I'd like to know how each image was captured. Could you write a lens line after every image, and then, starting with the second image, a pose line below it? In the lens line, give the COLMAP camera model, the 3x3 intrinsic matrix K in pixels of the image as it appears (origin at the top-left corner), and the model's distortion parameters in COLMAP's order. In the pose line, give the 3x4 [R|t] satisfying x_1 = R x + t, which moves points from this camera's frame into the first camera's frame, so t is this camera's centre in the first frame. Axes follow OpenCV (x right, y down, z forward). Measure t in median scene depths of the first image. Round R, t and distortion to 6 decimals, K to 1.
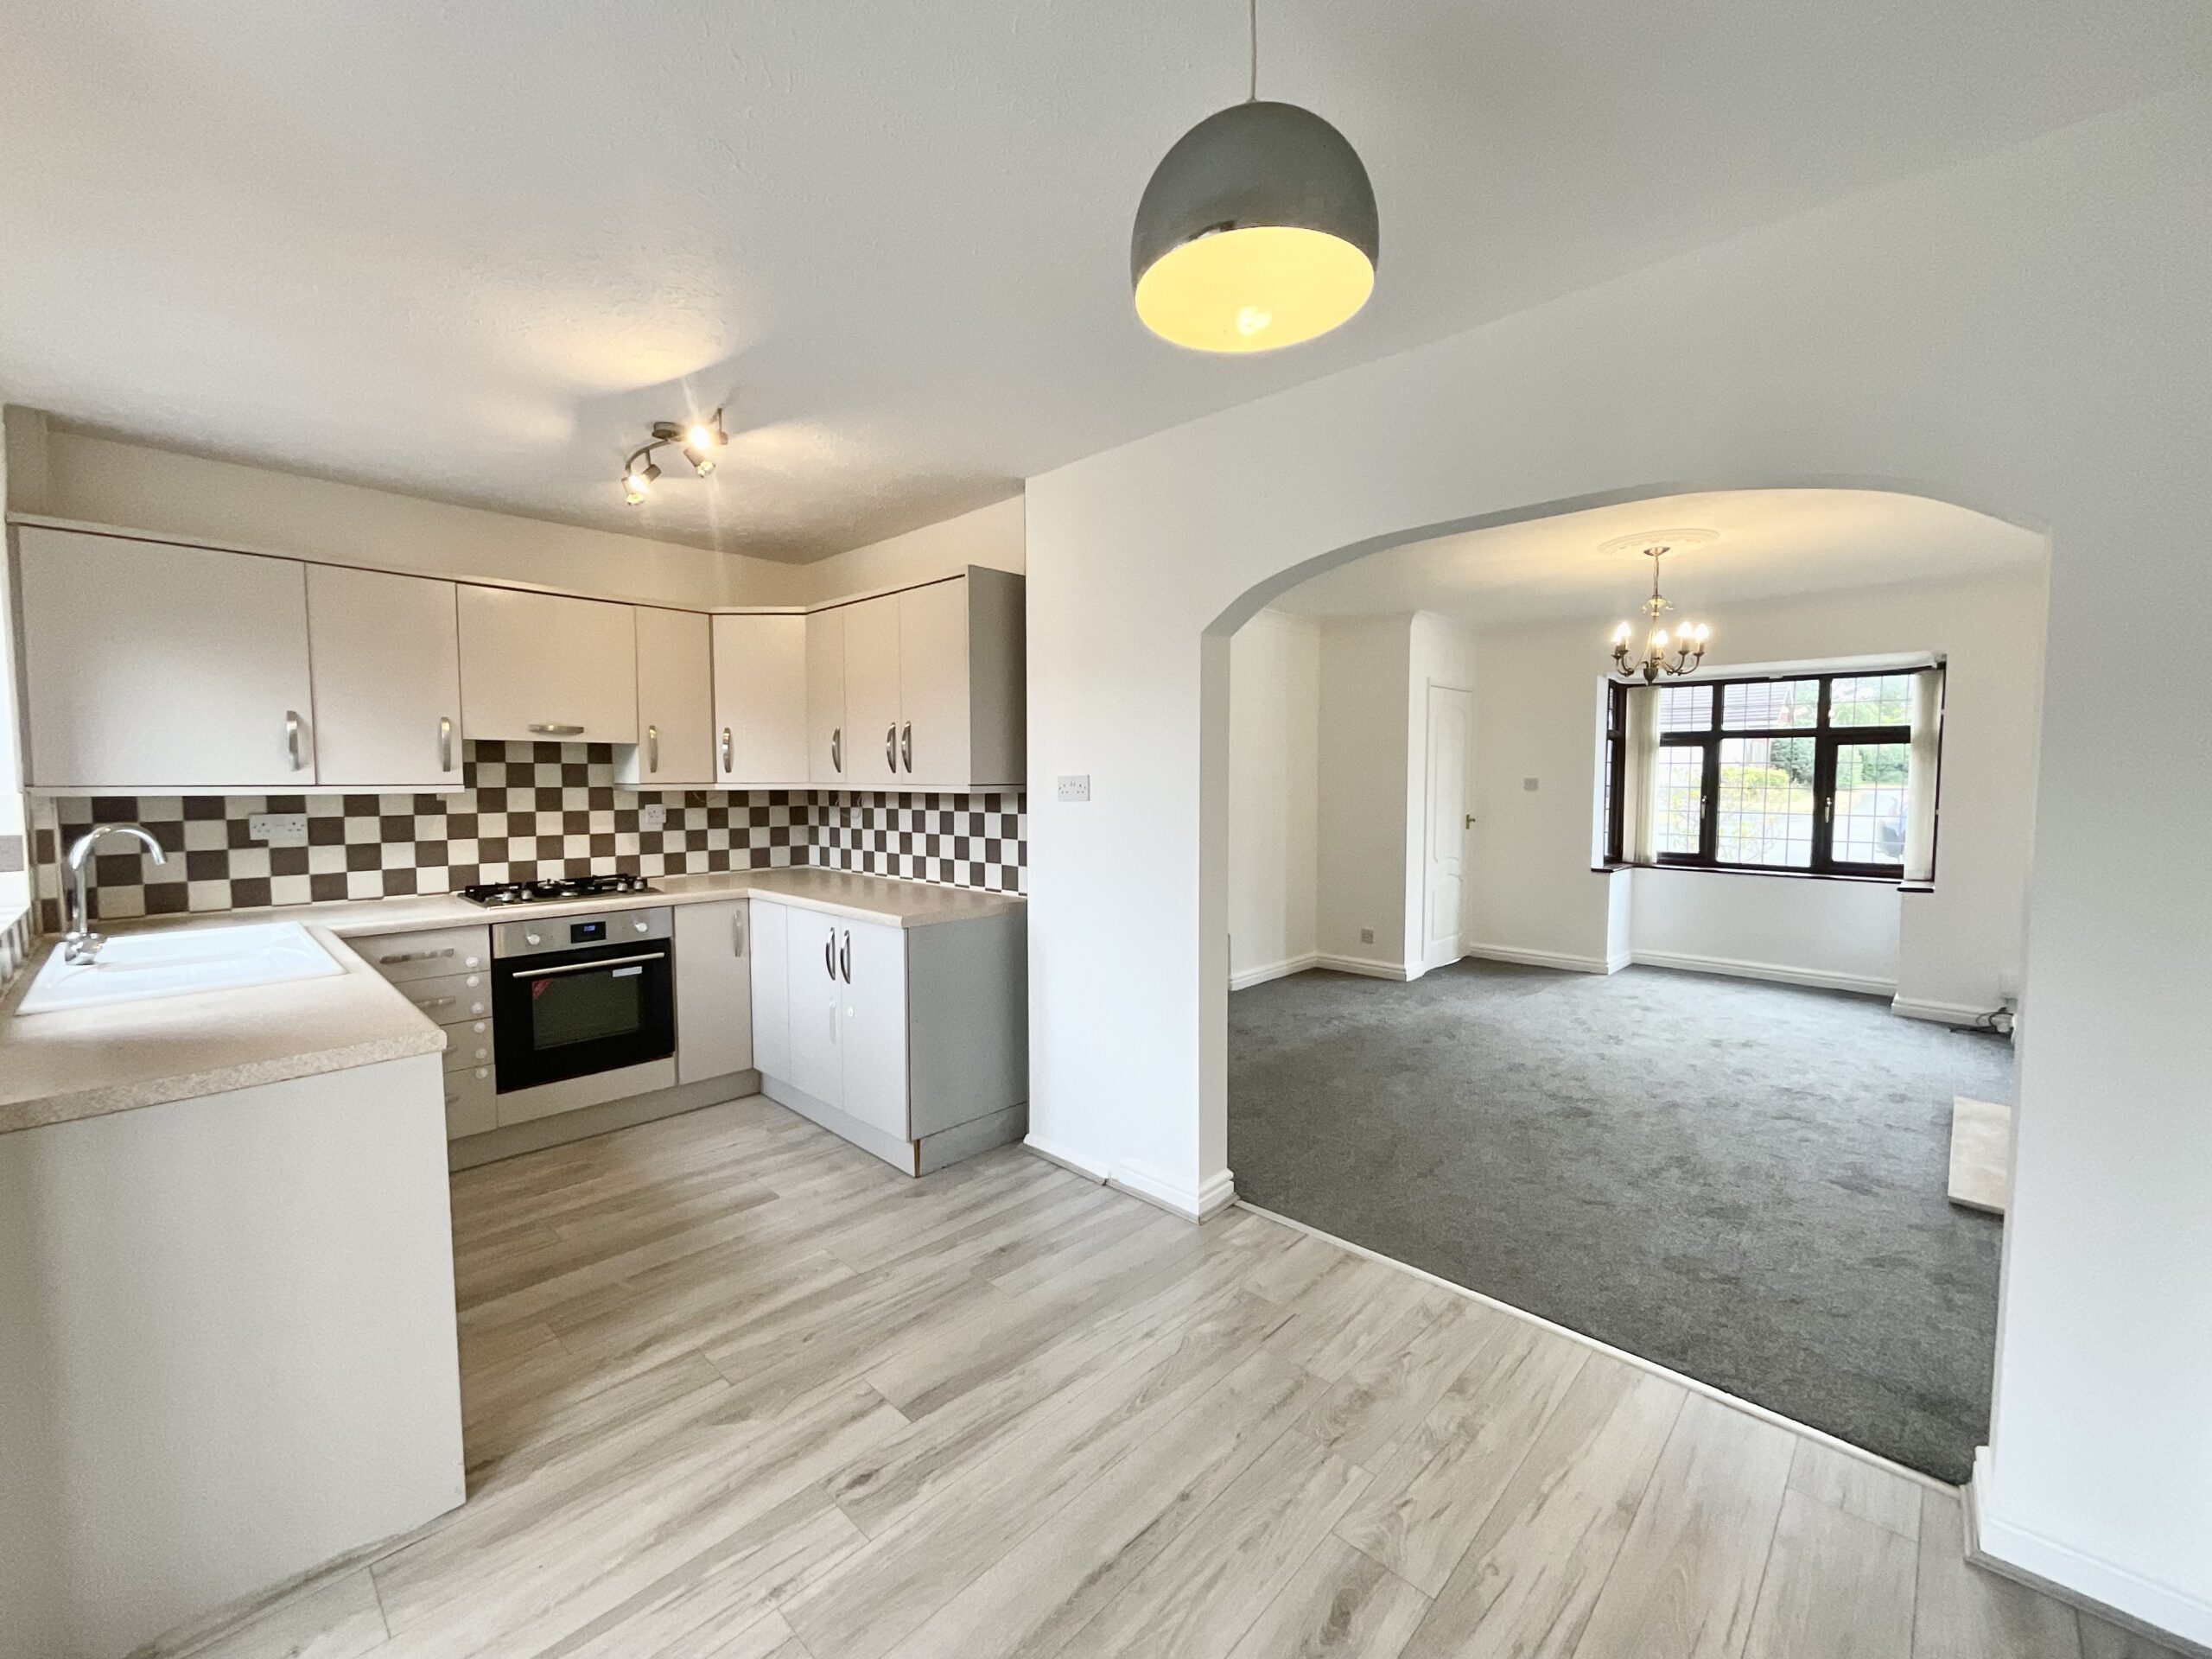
lens RADIAL K [[905.6, 0, 1103.4], [0, 905.6, 829.2], [0, 0, 1]] dist [0.007556, -0.000080]
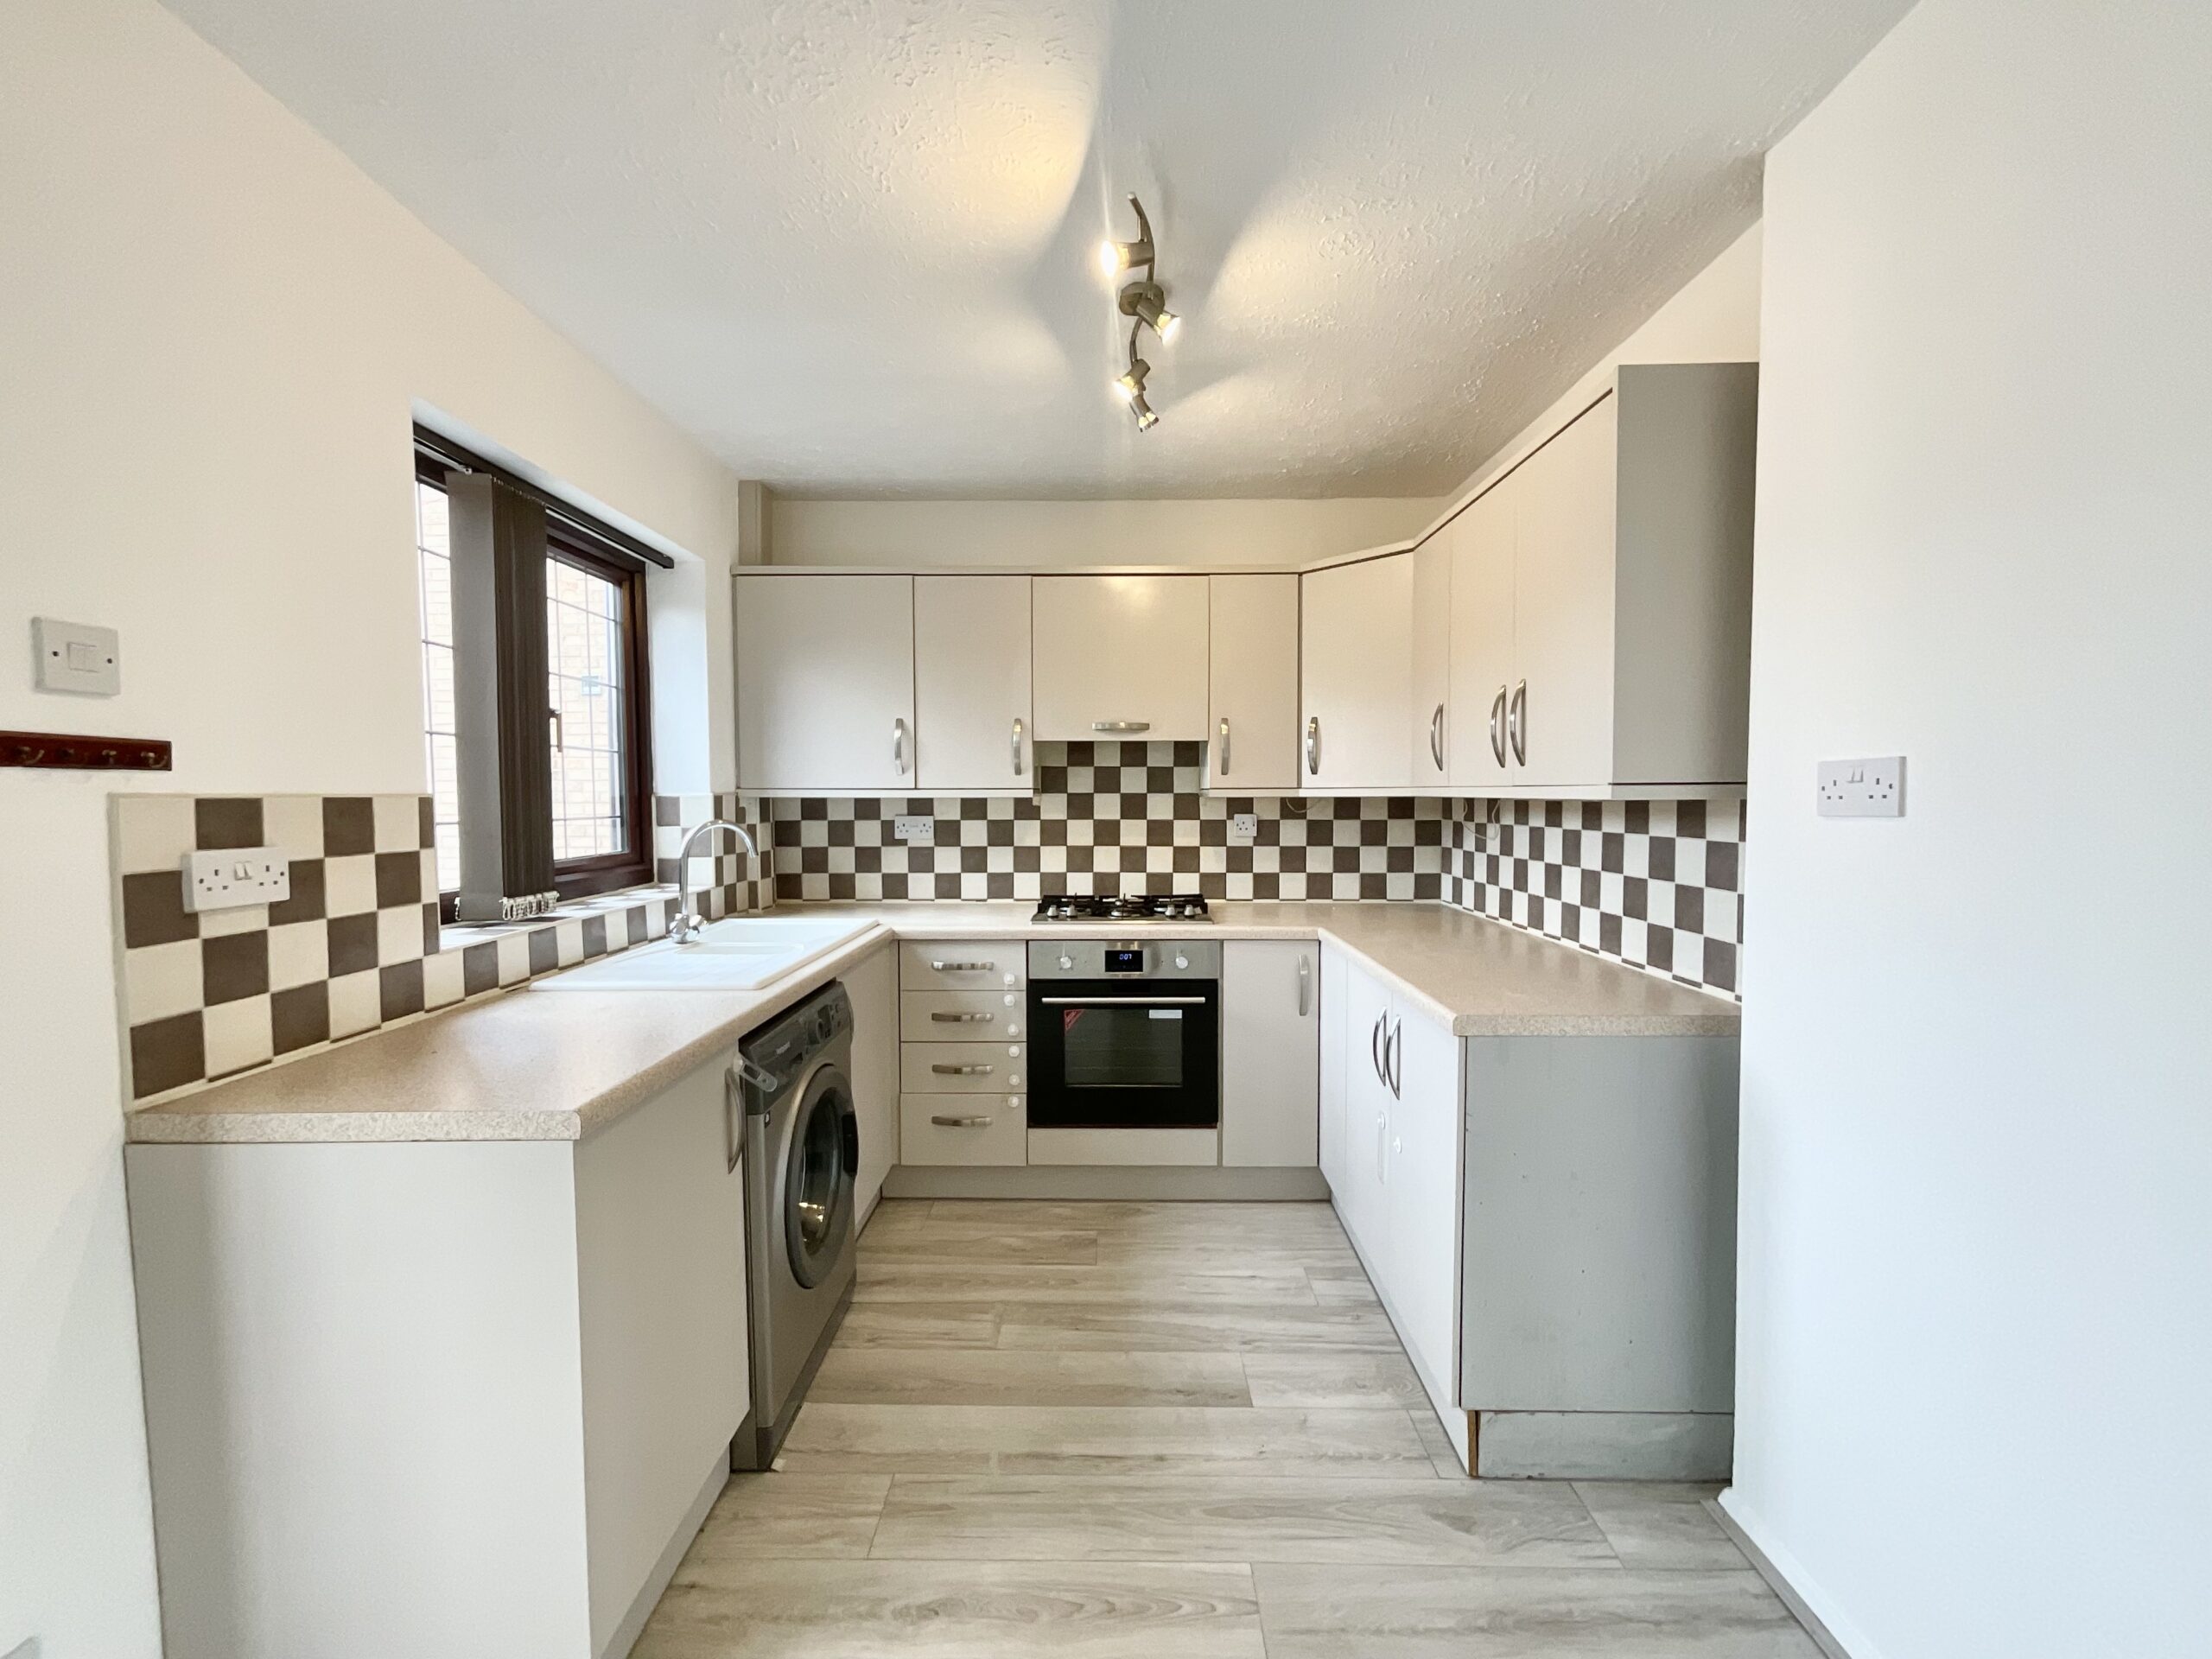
lens RADIAL K [[905.6, 0, 1109.1], [0, 905.6, 829.9], [0, 0, 1]] dist [0.007556, -0.000080]
pose [[0.681161, 0.028586, -0.731575, 0.041442], [-0.041297, 0.999147, 0.000590, -0.009614], [0.730968, 0.029810, 0.681760, 0.412688]]
